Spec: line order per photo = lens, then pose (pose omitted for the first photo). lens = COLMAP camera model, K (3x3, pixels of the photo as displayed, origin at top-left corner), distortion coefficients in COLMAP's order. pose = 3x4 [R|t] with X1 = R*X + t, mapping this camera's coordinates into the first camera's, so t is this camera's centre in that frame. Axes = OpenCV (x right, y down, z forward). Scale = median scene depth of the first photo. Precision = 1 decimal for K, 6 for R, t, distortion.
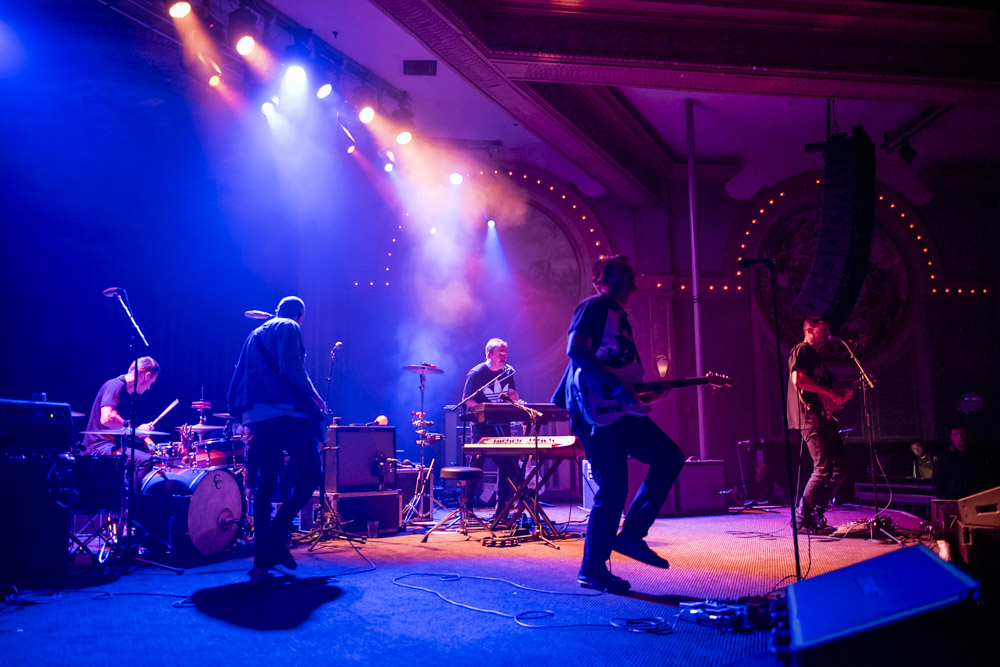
lens RADIAL K [[815.3, 0, 488.8], [0, 815.3, 332.0], [0, 0, 1]] dist [-0.016806, -0.005953]
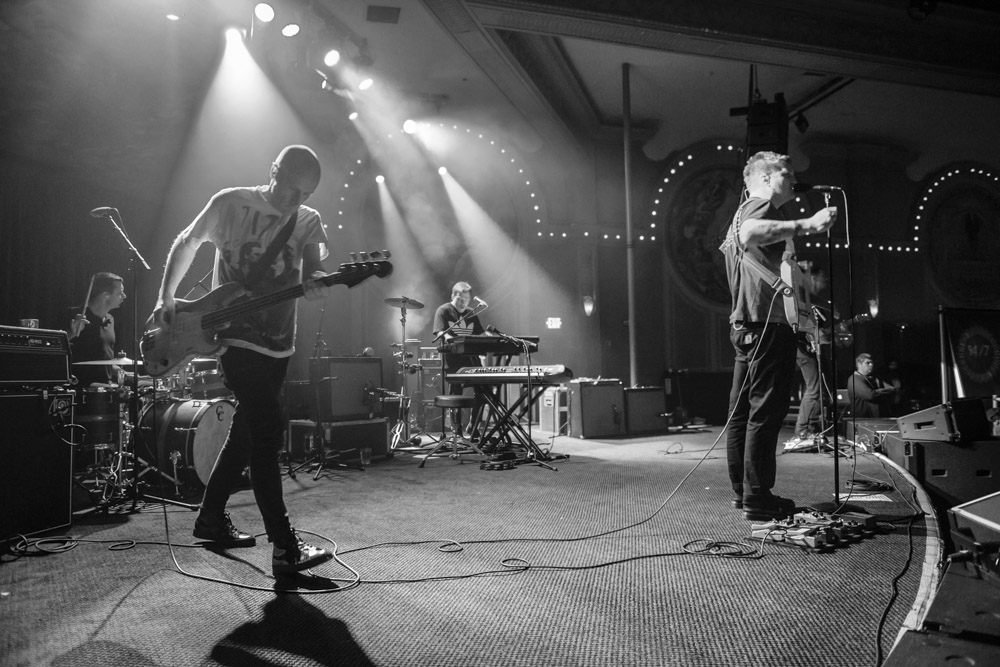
lens RADIAL K [[693.0, 0, 500.0], [0, 693.0, 333.5], [0, 0, 1]] dist [-0.005988, -0.034806]
pose [[0.987434, 0.000900, 0.158032, -0.109769], [-0.012671, 0.997215, 0.073492, 0.019616], [-0.157526, -0.074571, 0.984695, 0.116074]]
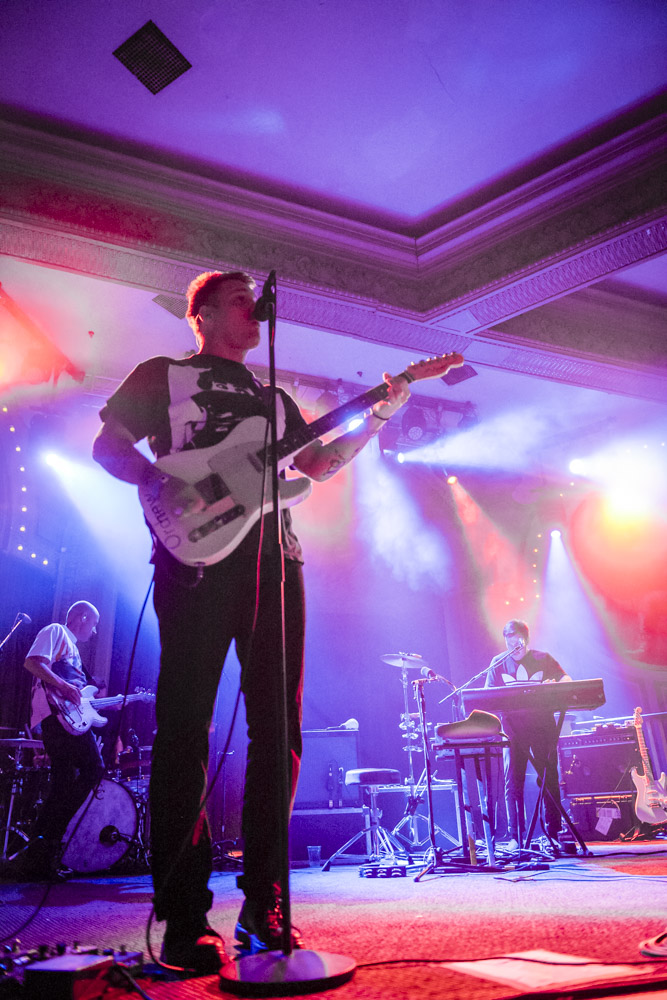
lens RADIAL K [[693.0, 0, 333.5], [0, 693.0, 500.0], [0, 0, 1]] dist [-0.005988, -0.034806]
pose [[0.739616, -0.304116, -0.600401, 0.396038], [0.120096, 0.937406, -0.326874, 0.129650], [0.662227, 0.169655, 0.729844, 0.422747]]
